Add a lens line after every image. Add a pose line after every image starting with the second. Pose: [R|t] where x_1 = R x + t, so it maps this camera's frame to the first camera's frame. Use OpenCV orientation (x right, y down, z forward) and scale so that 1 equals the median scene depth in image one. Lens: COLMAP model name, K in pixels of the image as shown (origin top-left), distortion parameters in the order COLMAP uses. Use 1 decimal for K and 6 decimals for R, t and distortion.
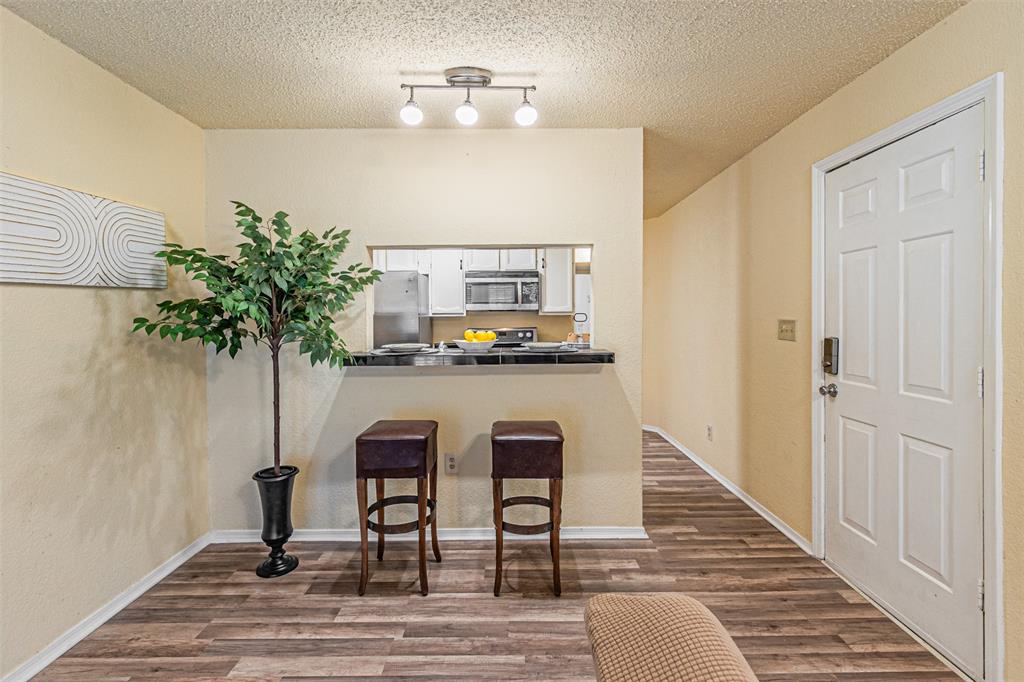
lens RADIAL K [[446.5, 0, 514.1], [0, 446.5, 329.0], [0, 0, 1]] dist [0.009140, 0.000047]
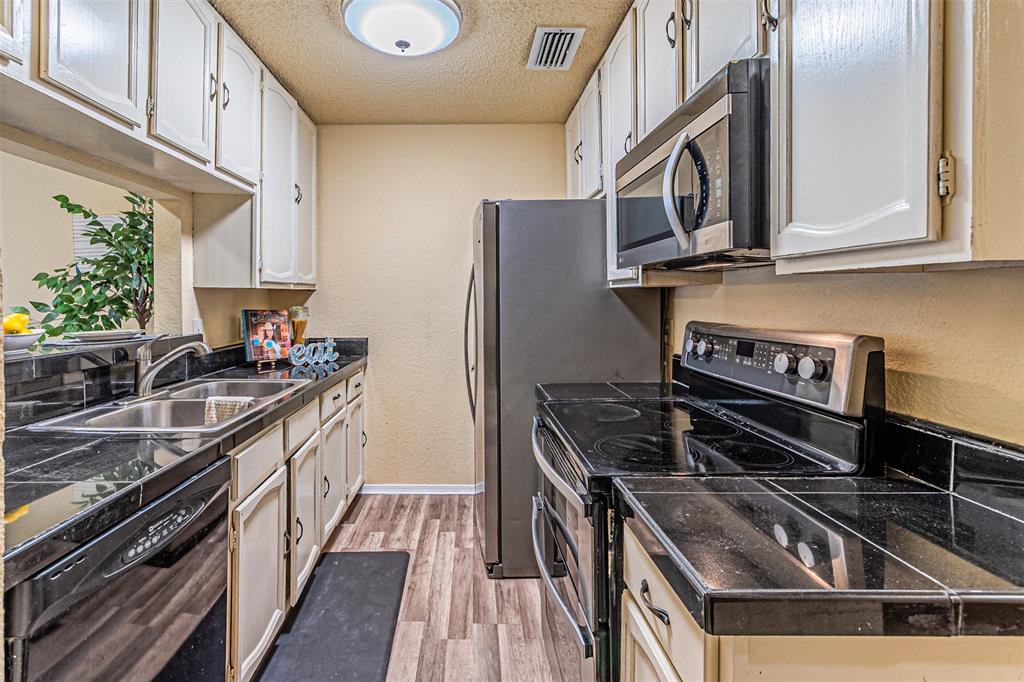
lens RADIAL K [[470.2, 0, 461.1], [0, 470.2, 307.5], [0, 0, 1]] dist [0.000730, -0.000030]
pose [[-0.013865, 0.031162, -0.999418, 0.274387], [-0.017505, 0.999354, 0.031403, -0.021114], [0.999751, 0.017931, -0.013311, 0.877591]]
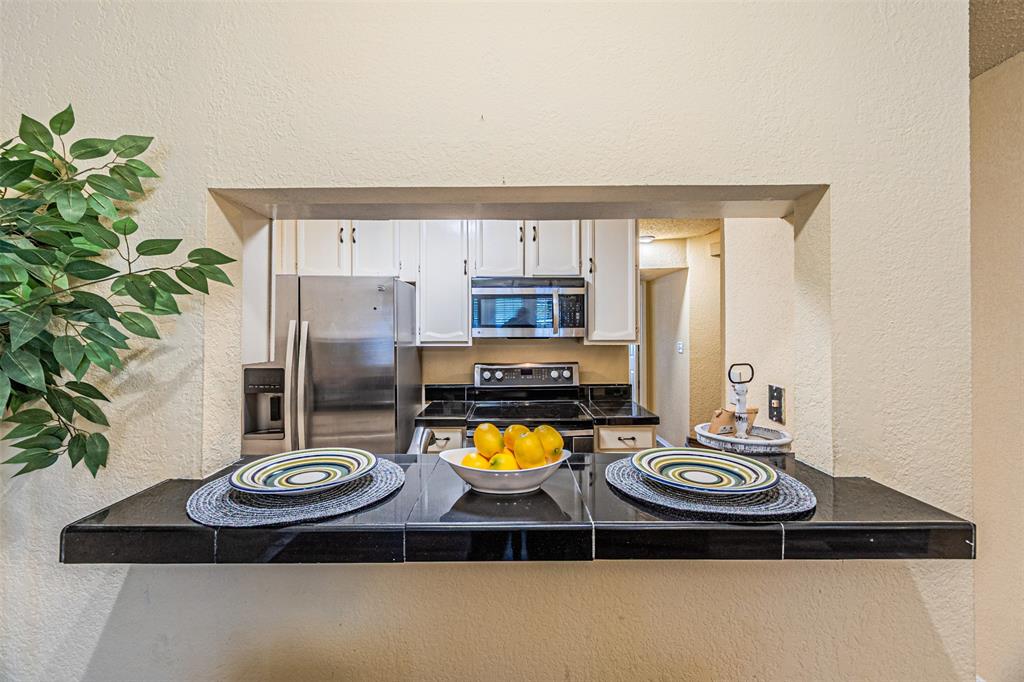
lens RADIAL K [[446.5, 0, 514.1], [0, 446.5, 329.0], [0, 0, 1]] dist [0.009140, 0.000047]
pose [[0.999959, 0.005024, -0.007550, -0.042171], [-0.005265, 0.999468, -0.032186, -0.033378], [0.007385, 0.032225, 0.999453, 0.353109]]
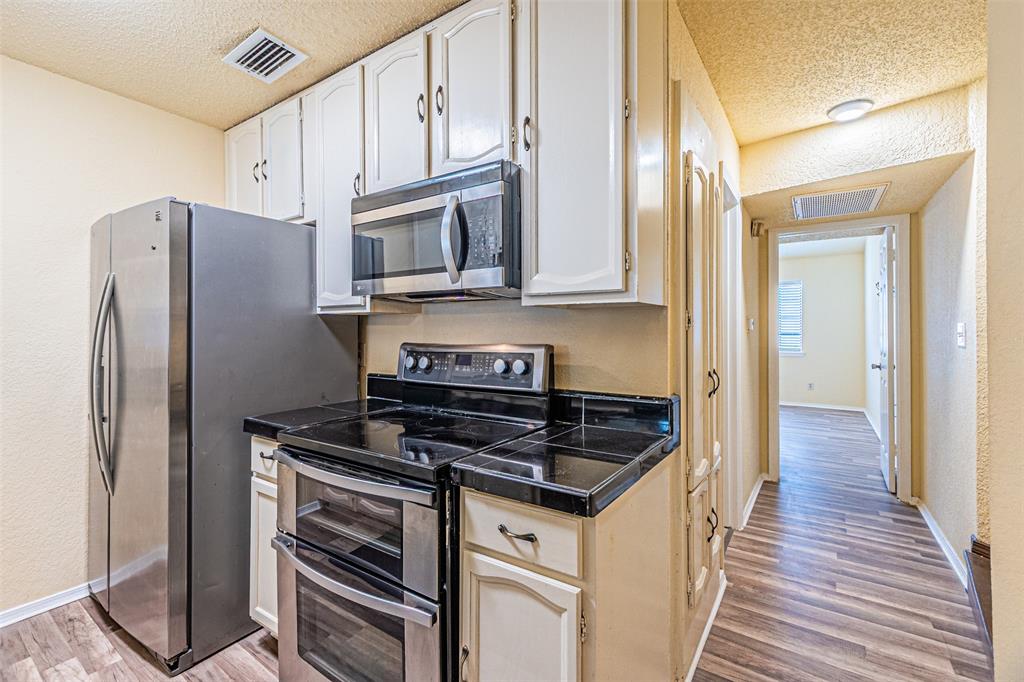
lens RADIAL K [[446.5, 0, 514.1], [0, 446.5, 329.0], [0, 0, 1]] dist [0.009140, 0.000047]
pose [[0.825546, 0.009788, -0.564250, 0.231038], [-0.024704, 0.999518, -0.018806, -0.009510], [0.563794, 0.029464, 0.825390, 0.755506]]
